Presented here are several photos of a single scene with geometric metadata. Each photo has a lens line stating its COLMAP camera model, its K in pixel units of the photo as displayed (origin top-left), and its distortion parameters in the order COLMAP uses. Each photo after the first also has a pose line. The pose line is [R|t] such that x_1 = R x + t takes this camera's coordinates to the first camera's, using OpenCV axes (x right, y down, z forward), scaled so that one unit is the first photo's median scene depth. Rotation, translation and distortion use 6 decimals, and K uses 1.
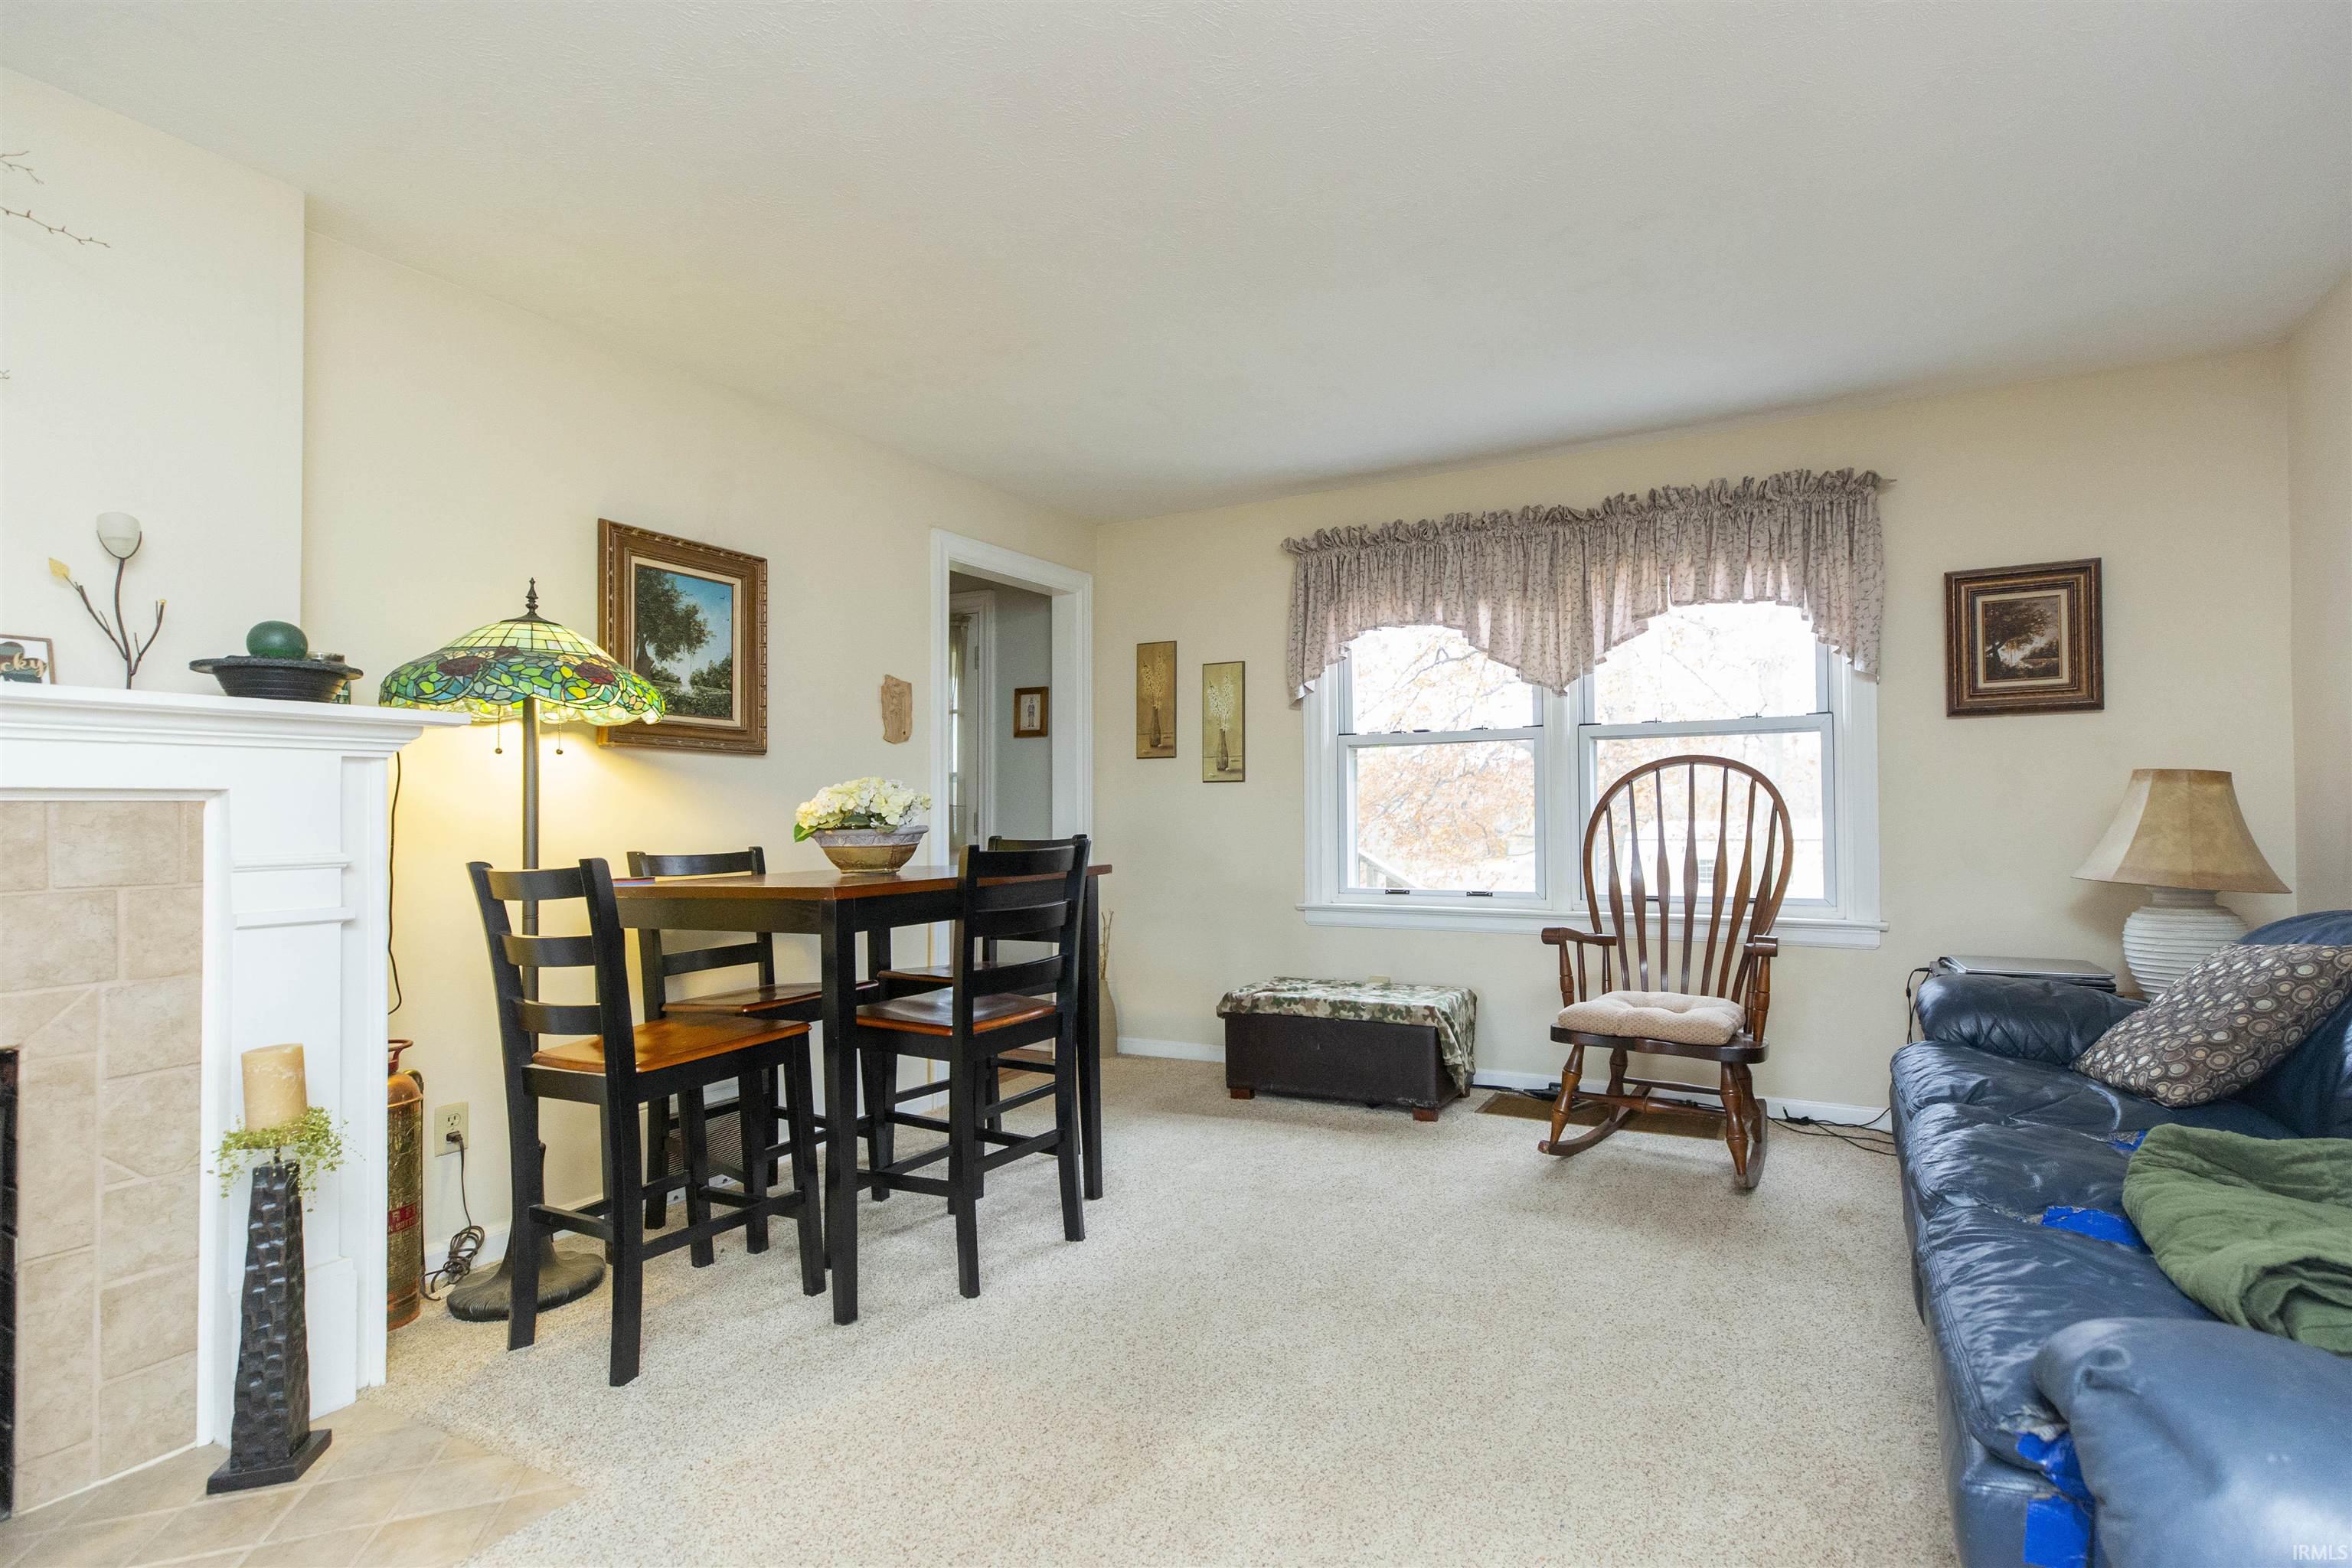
lens RADIAL K [[1113.2, 0, 1189.3], [0, 1113.2, 795.6], [0, 0, 1]] dist [0.001074, 0.000508]
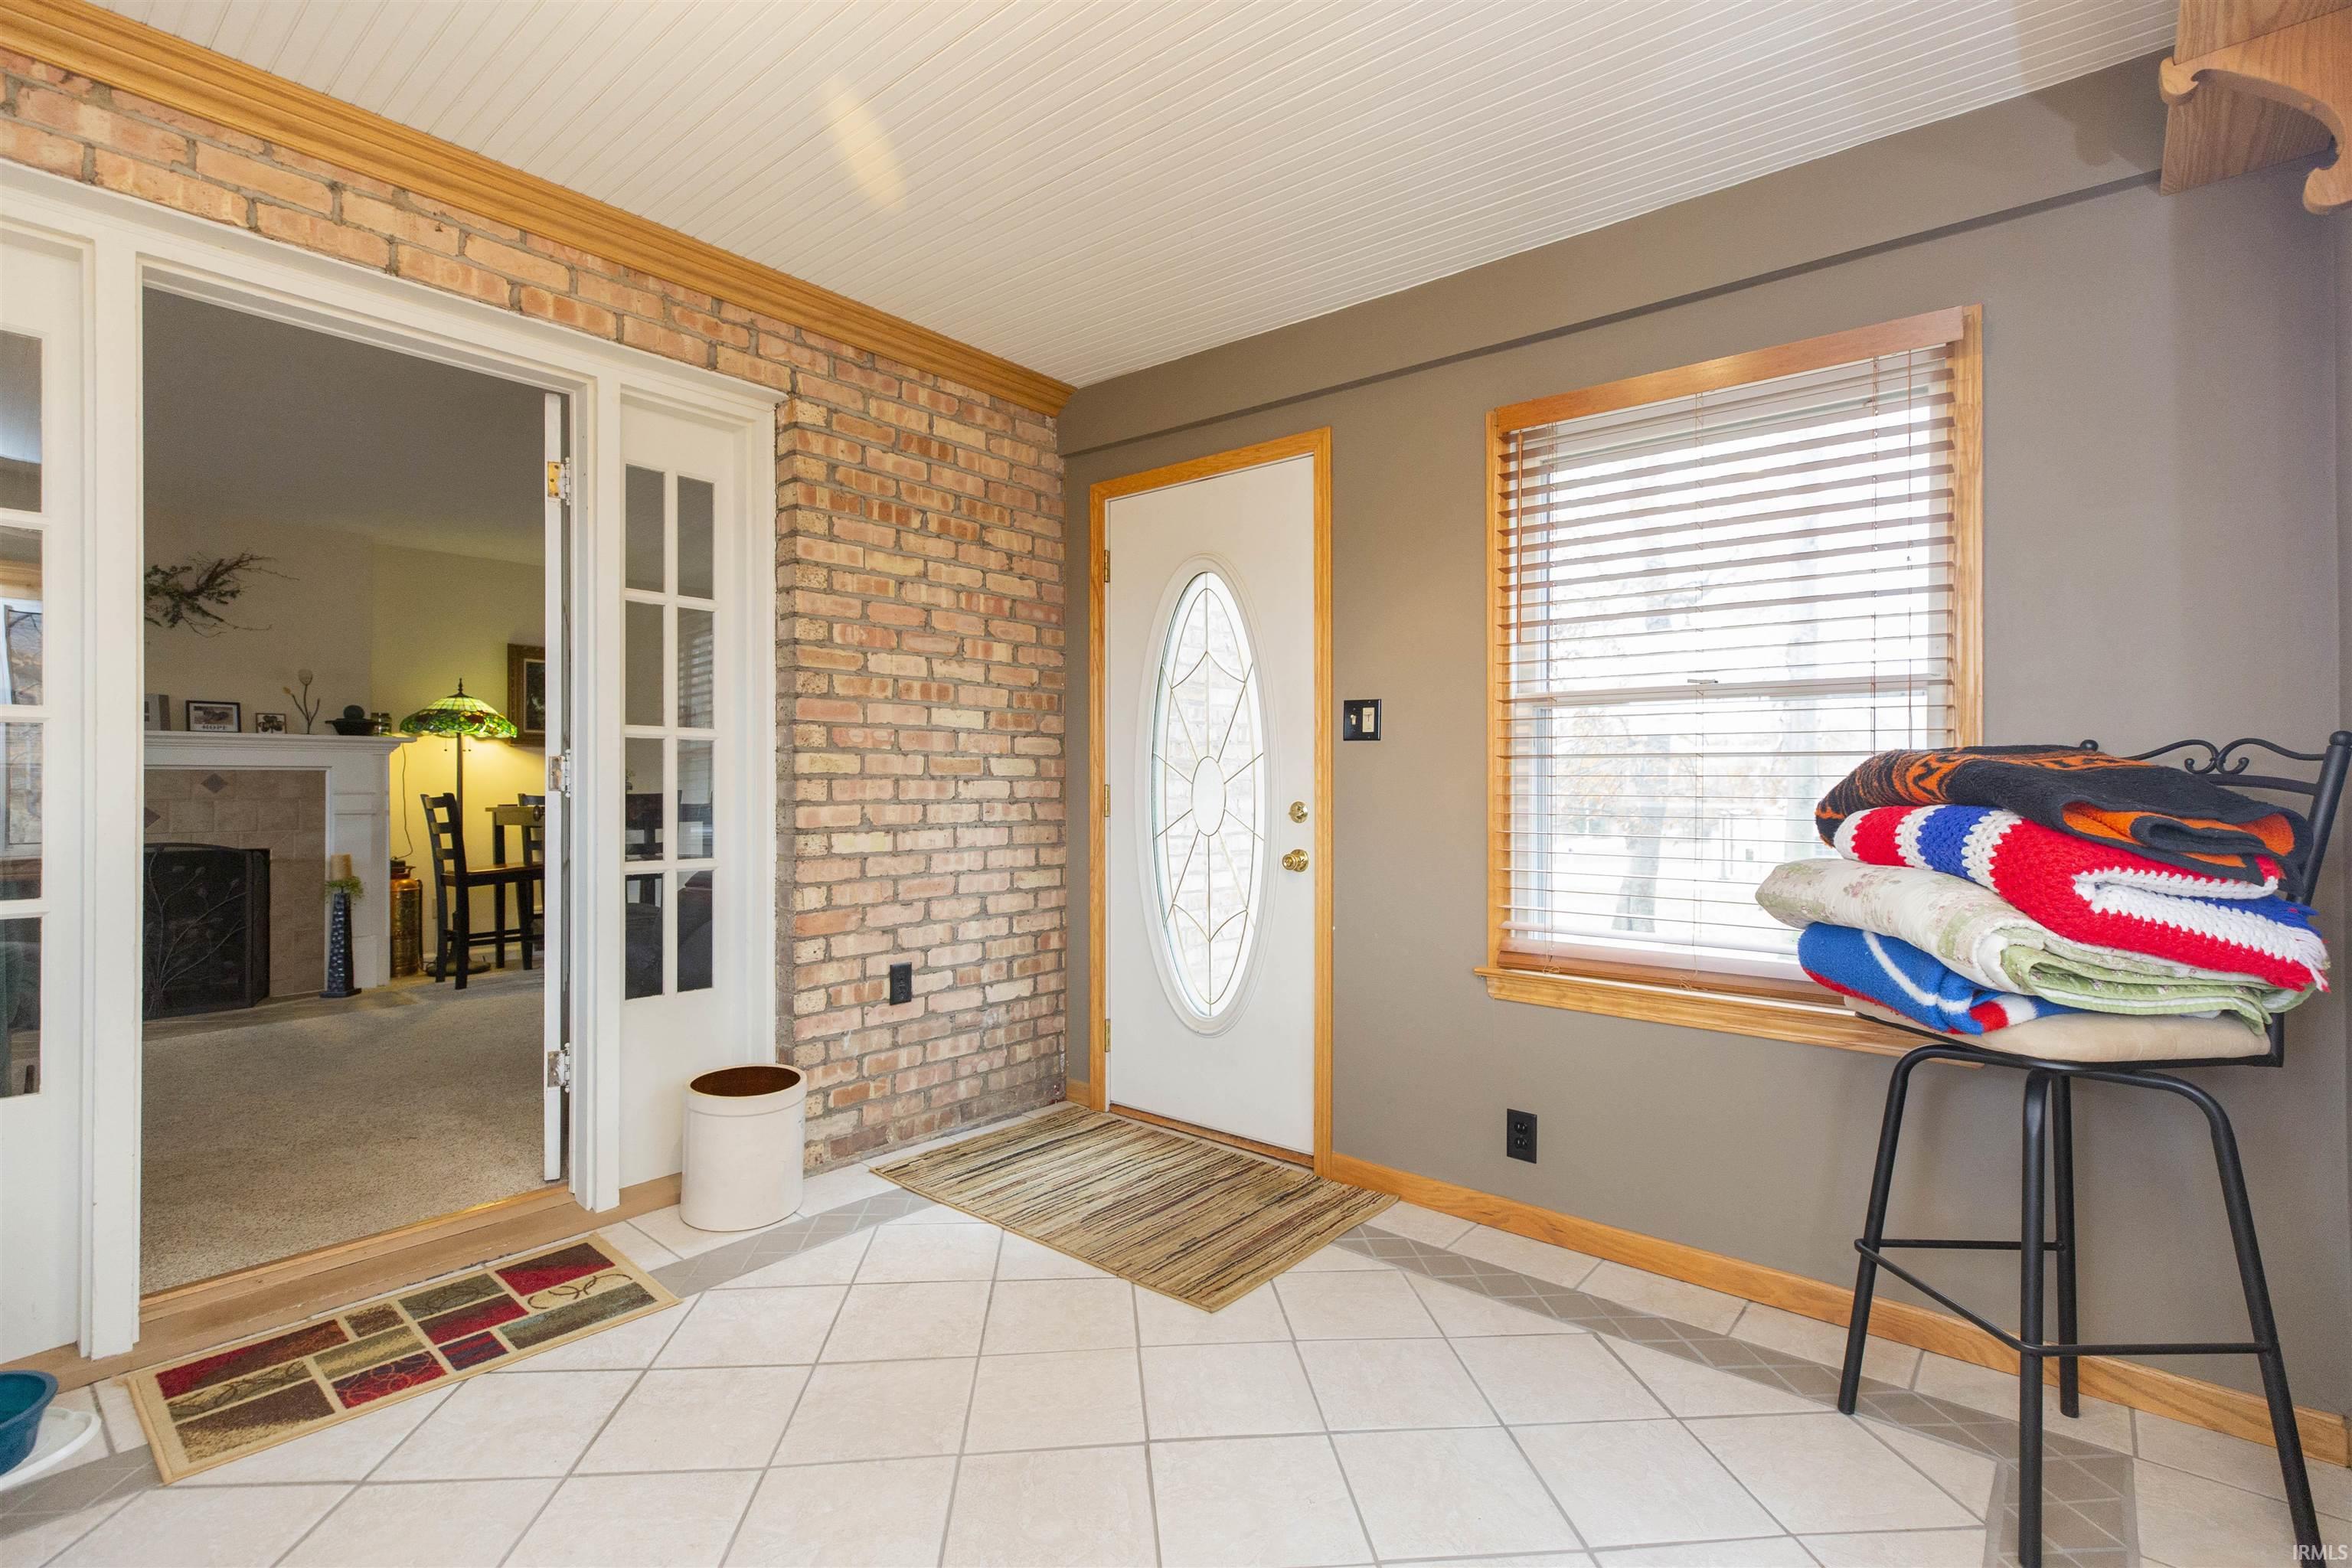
lens RADIAL K [[1113.2, 0, 1174.4], [0, 1113.2, 784.5], [0, 0, 1]] dist [0.001074, 0.000508]
pose [[0.965137, 0.014555, -0.261339, 1.955972], [-0.007148, 0.999546, 0.029270, -0.056760], [0.261647, -0.026382, 0.964803, -1.189076]]
